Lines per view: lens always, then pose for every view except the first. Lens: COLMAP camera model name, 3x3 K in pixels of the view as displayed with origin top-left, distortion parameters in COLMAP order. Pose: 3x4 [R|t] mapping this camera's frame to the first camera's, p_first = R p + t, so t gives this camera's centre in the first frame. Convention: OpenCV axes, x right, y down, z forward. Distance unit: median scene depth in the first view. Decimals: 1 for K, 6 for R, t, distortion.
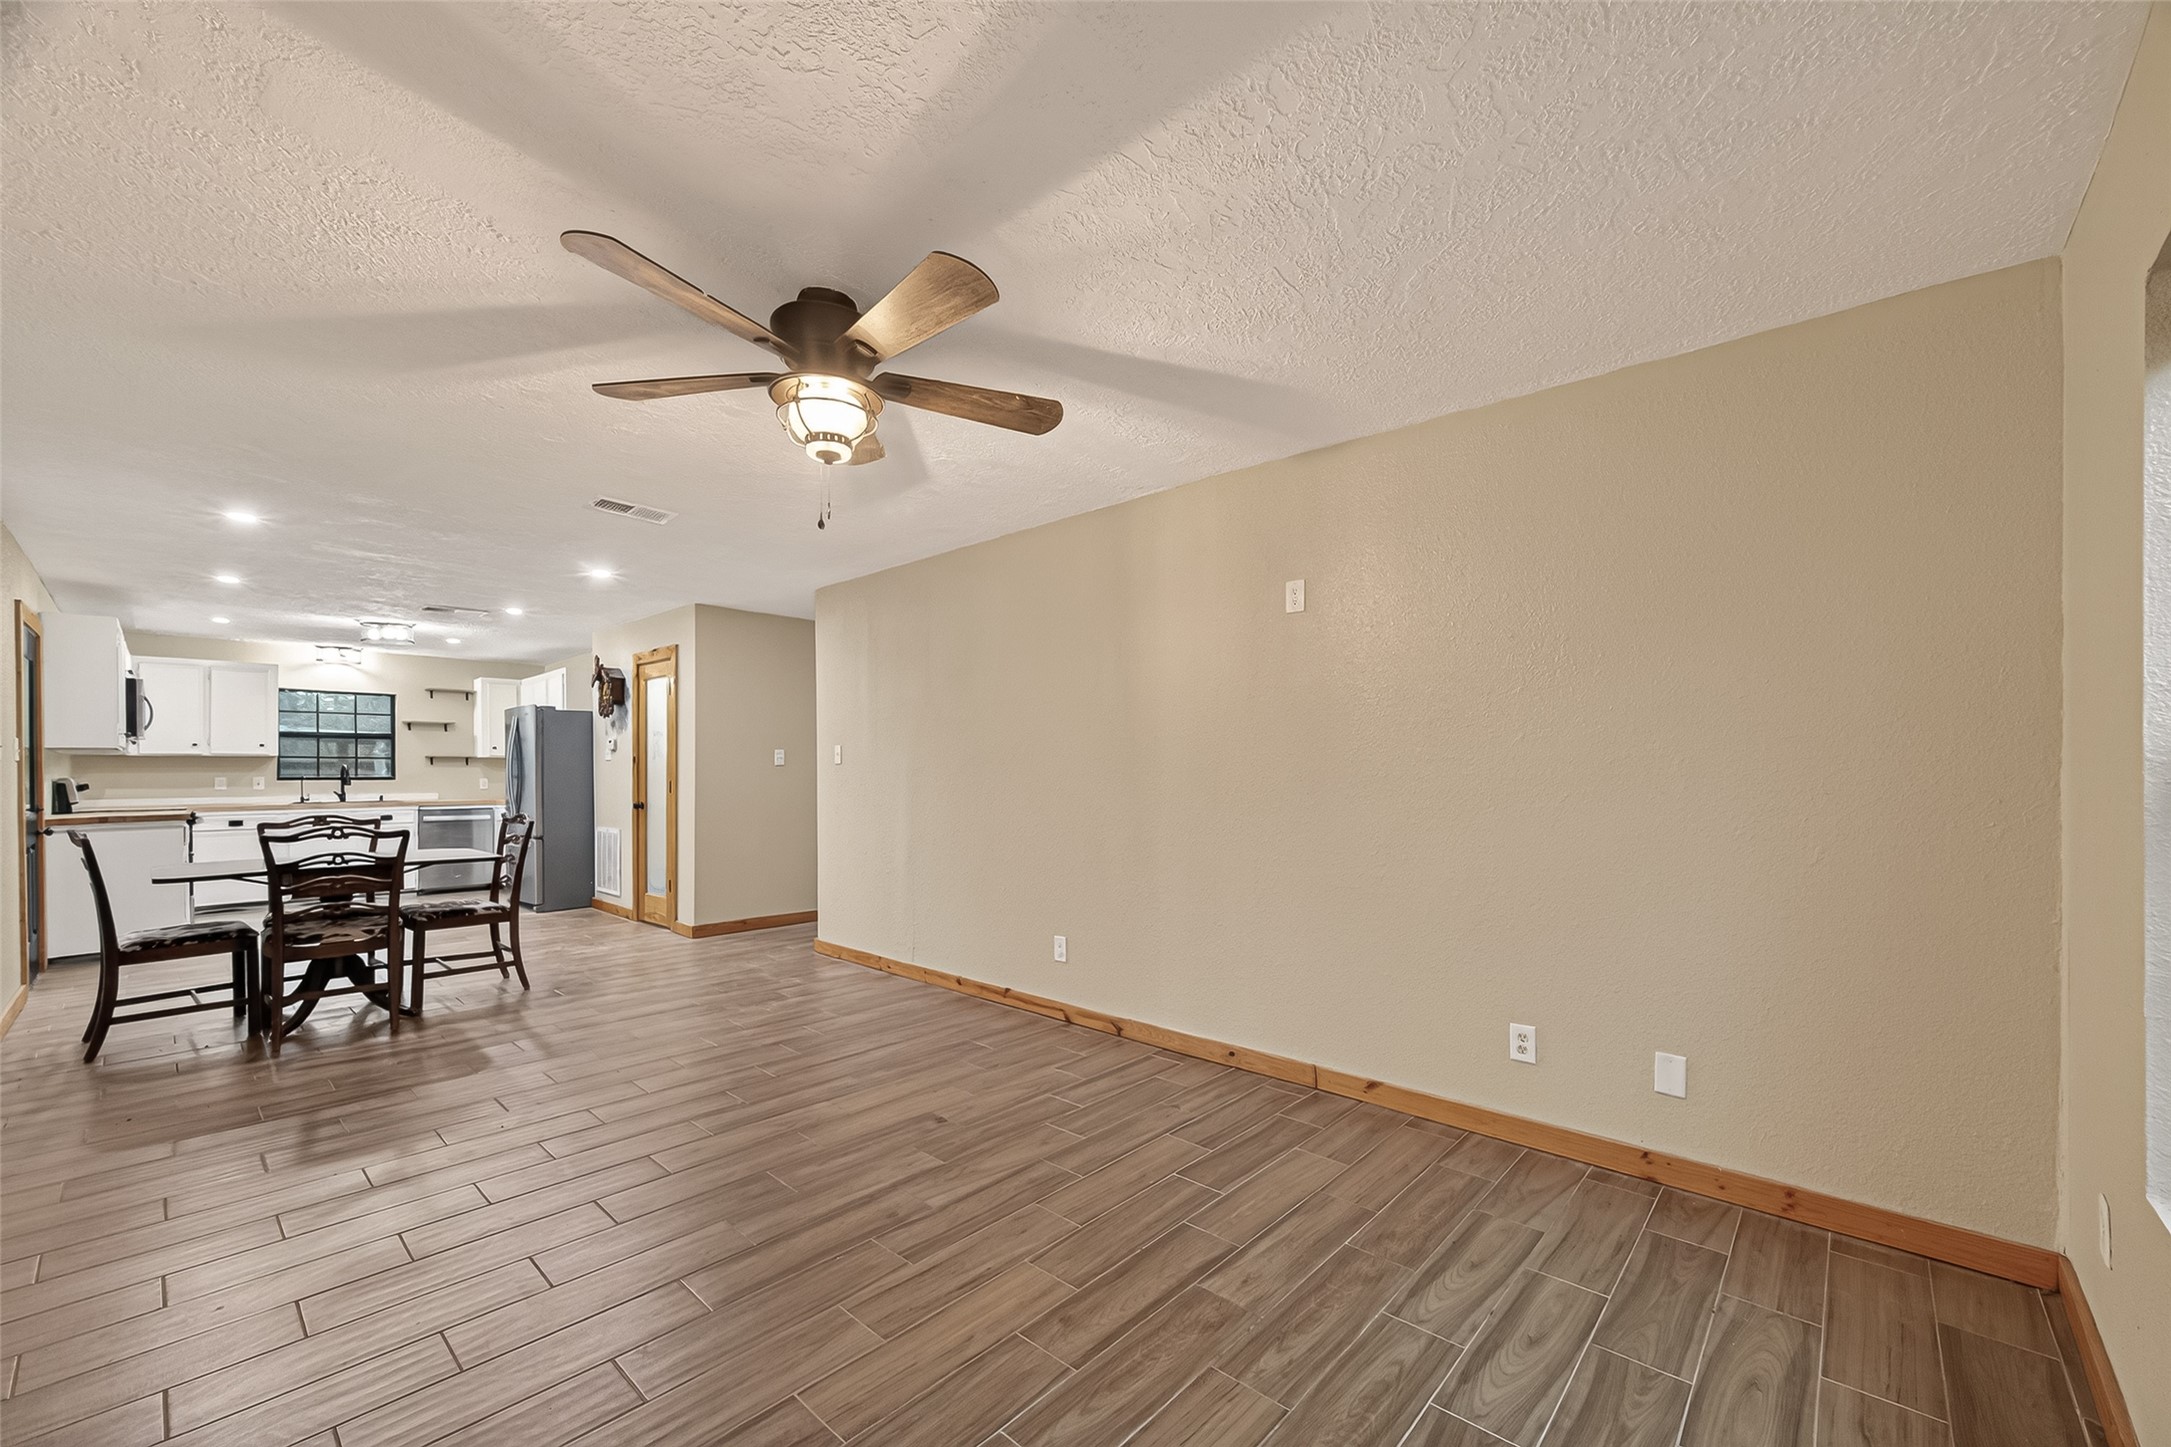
lens RADIAL K [[848.5, 0, 1096.9], [0, 848.5, 775.5], [0, 0, 1]] dist [0.000715, -0.007783]
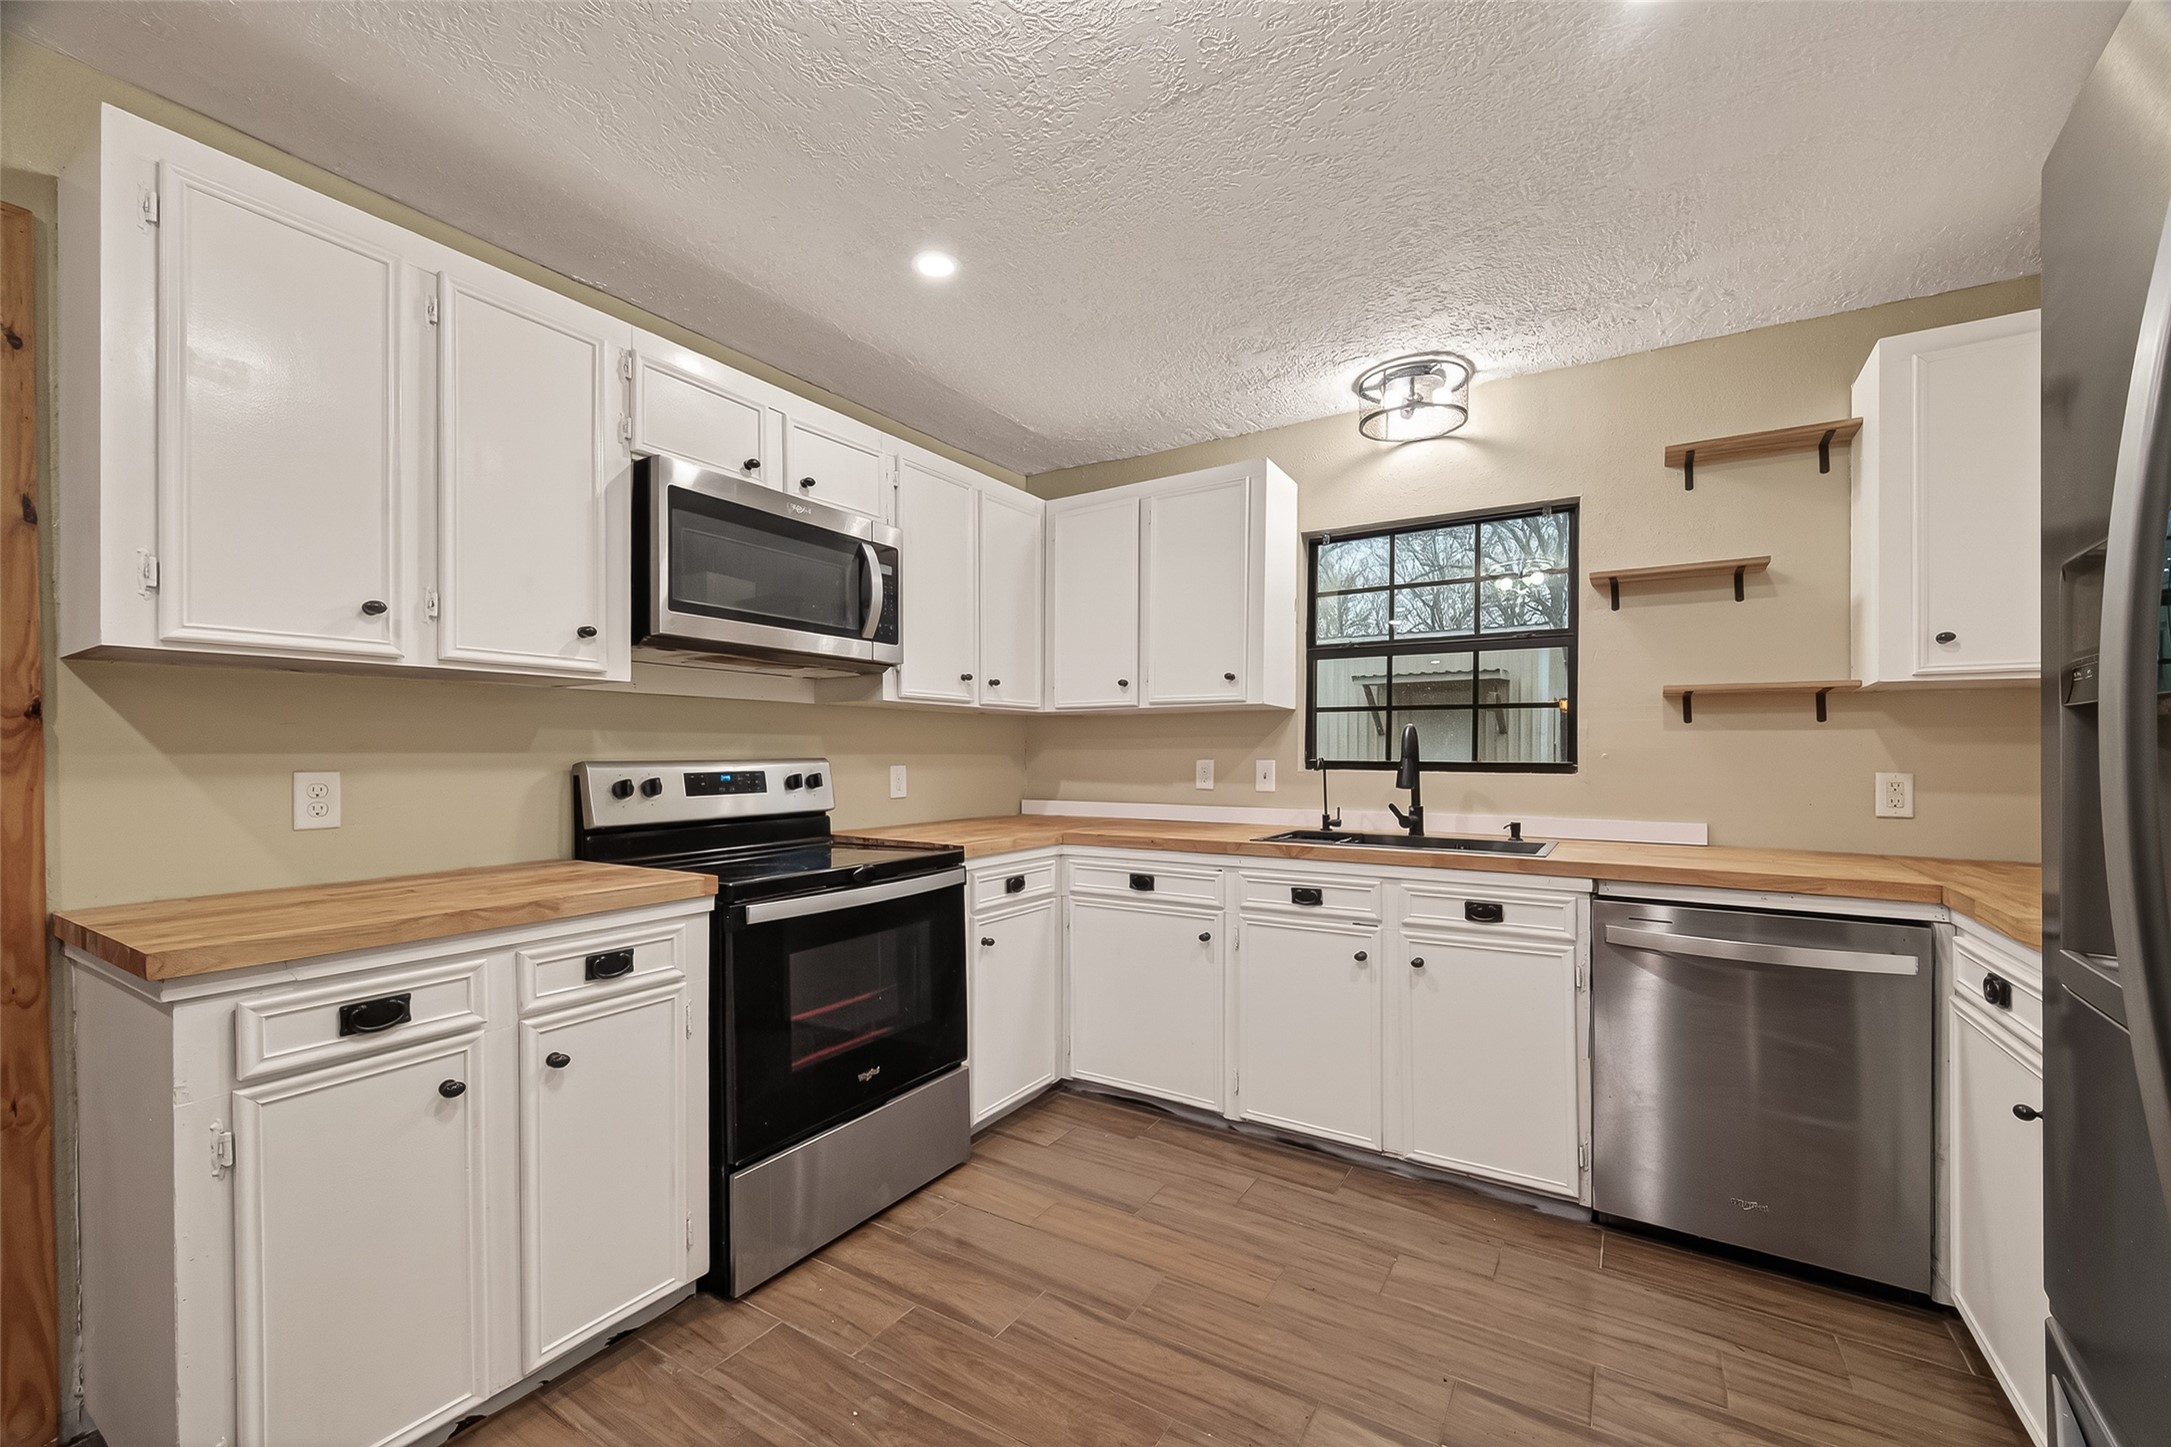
lens RADIAL K [[859.4, 0, 1083.6], [0, 859.4, 755.7], [0, 0, 1]] dist [0.003385, 0.000025]
pose [[0.167820, 0.005827, -0.985800, -0.578230], [-0.004611, 0.999976, 0.005126, -0.001745], [0.985807, 0.003686, 0.167842, 0.813017]]
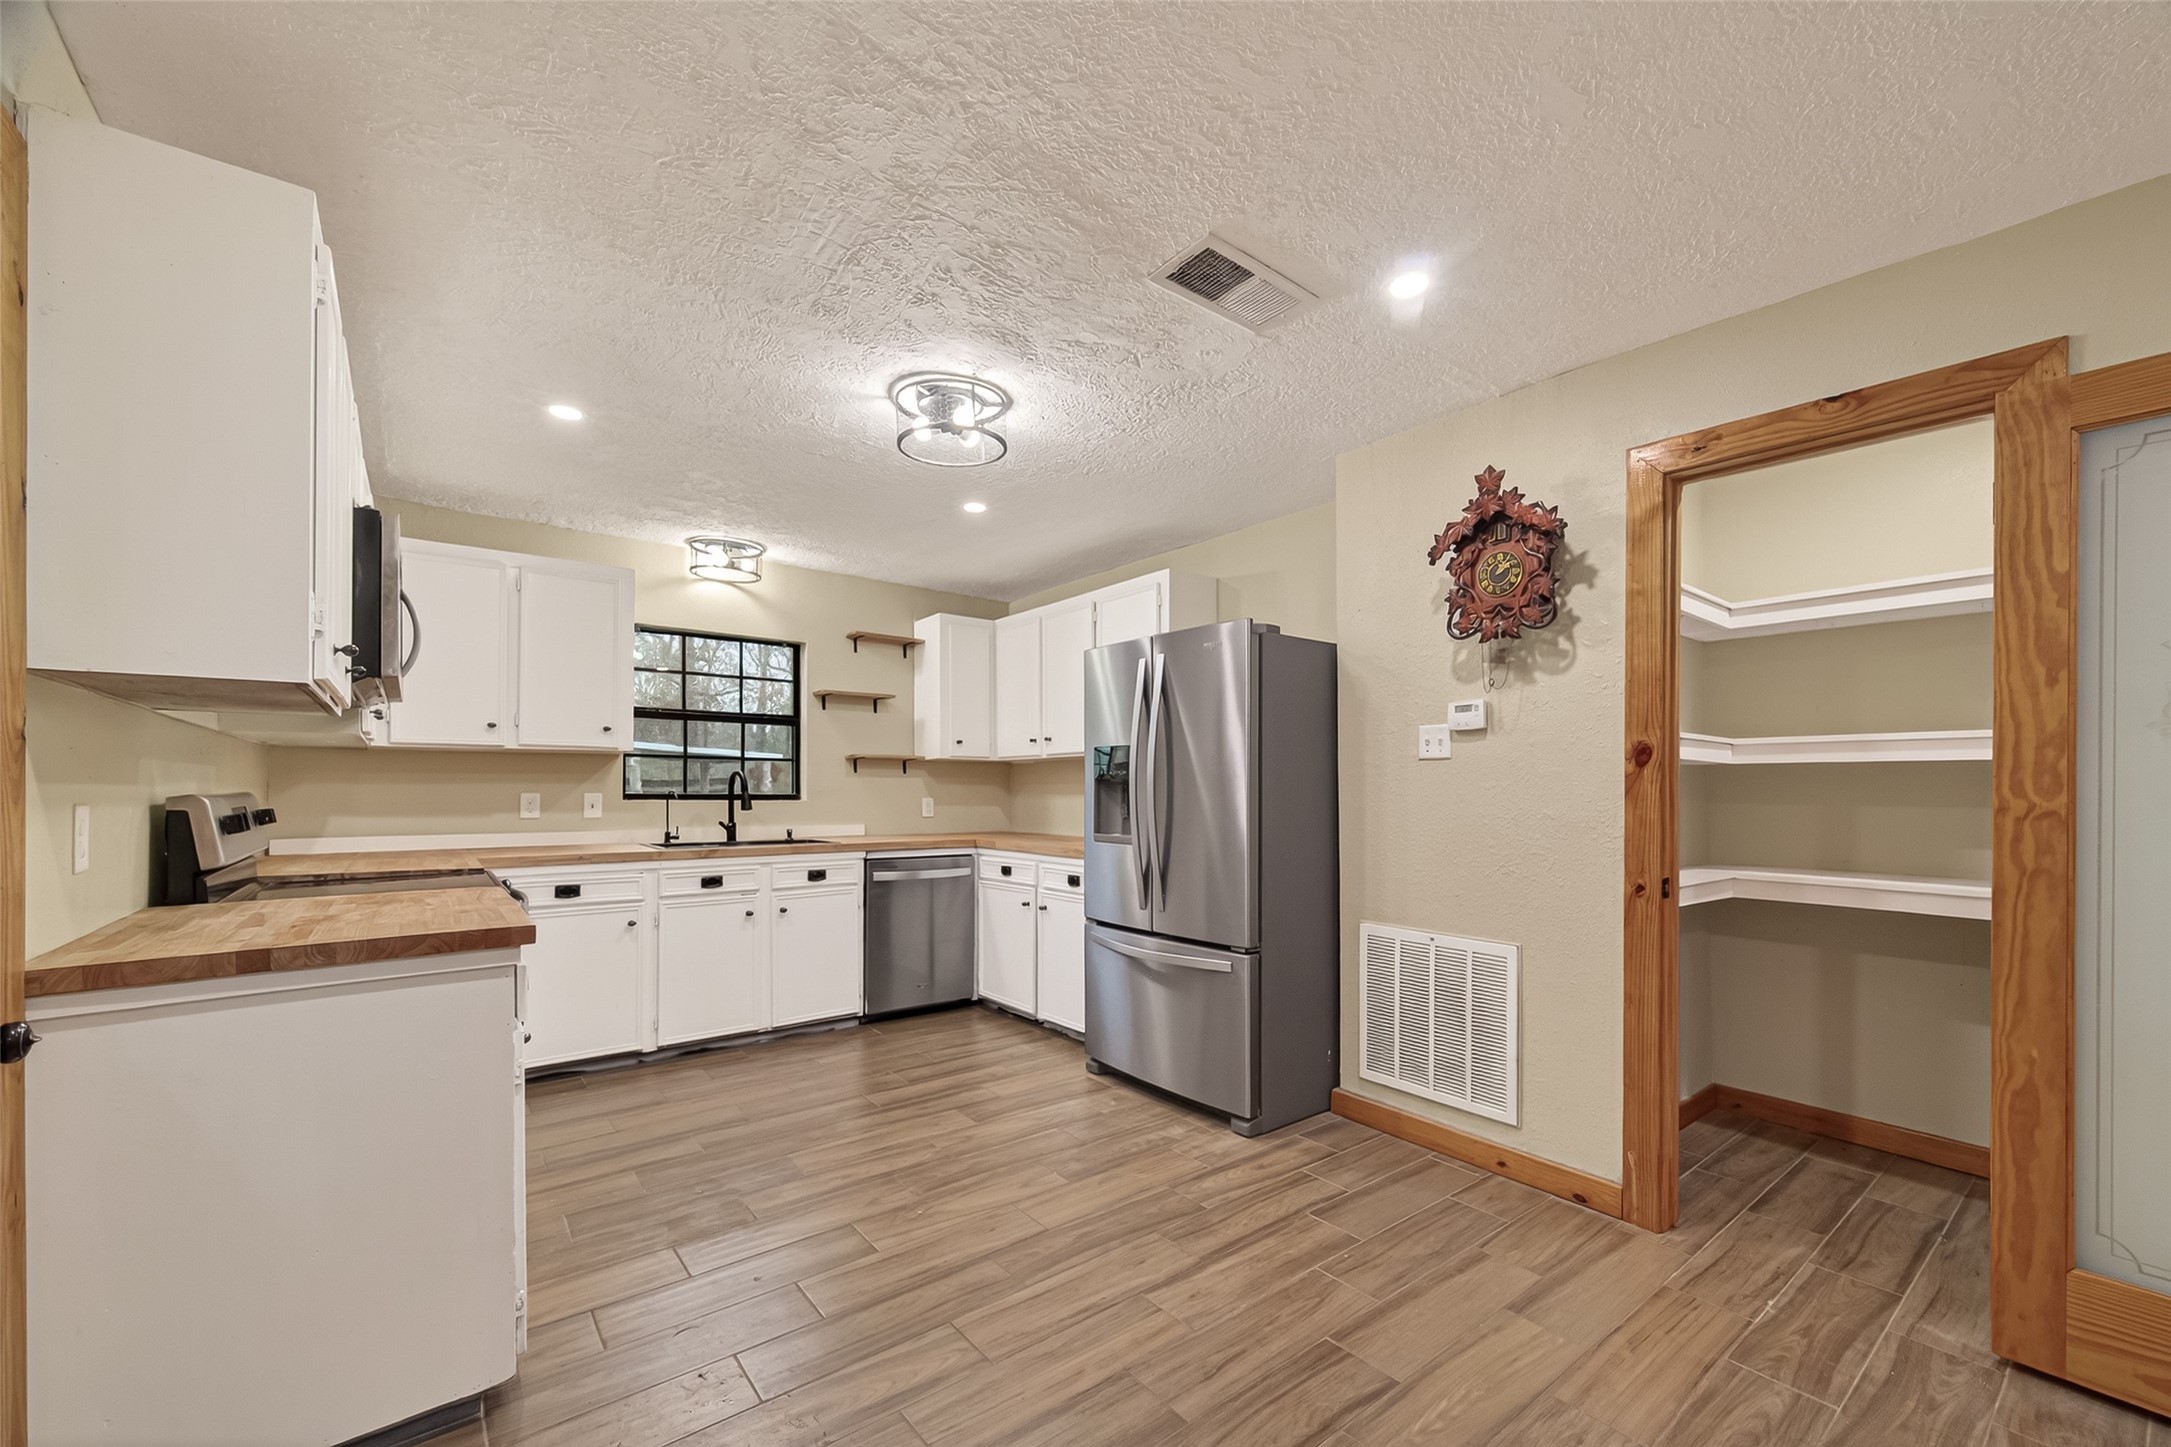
lens RADIAL K [[864.3, 0, 1096.3], [0, 864.3, 778.8], [0, 0, 1]] dist [0.002828, 0.000190]
pose [[0.986098, 0.005506, -0.166076, -0.581743], [-0.008071, 0.999858, -0.014774, -0.001427], [0.165971, 0.015909, 0.986002, 0.509923]]
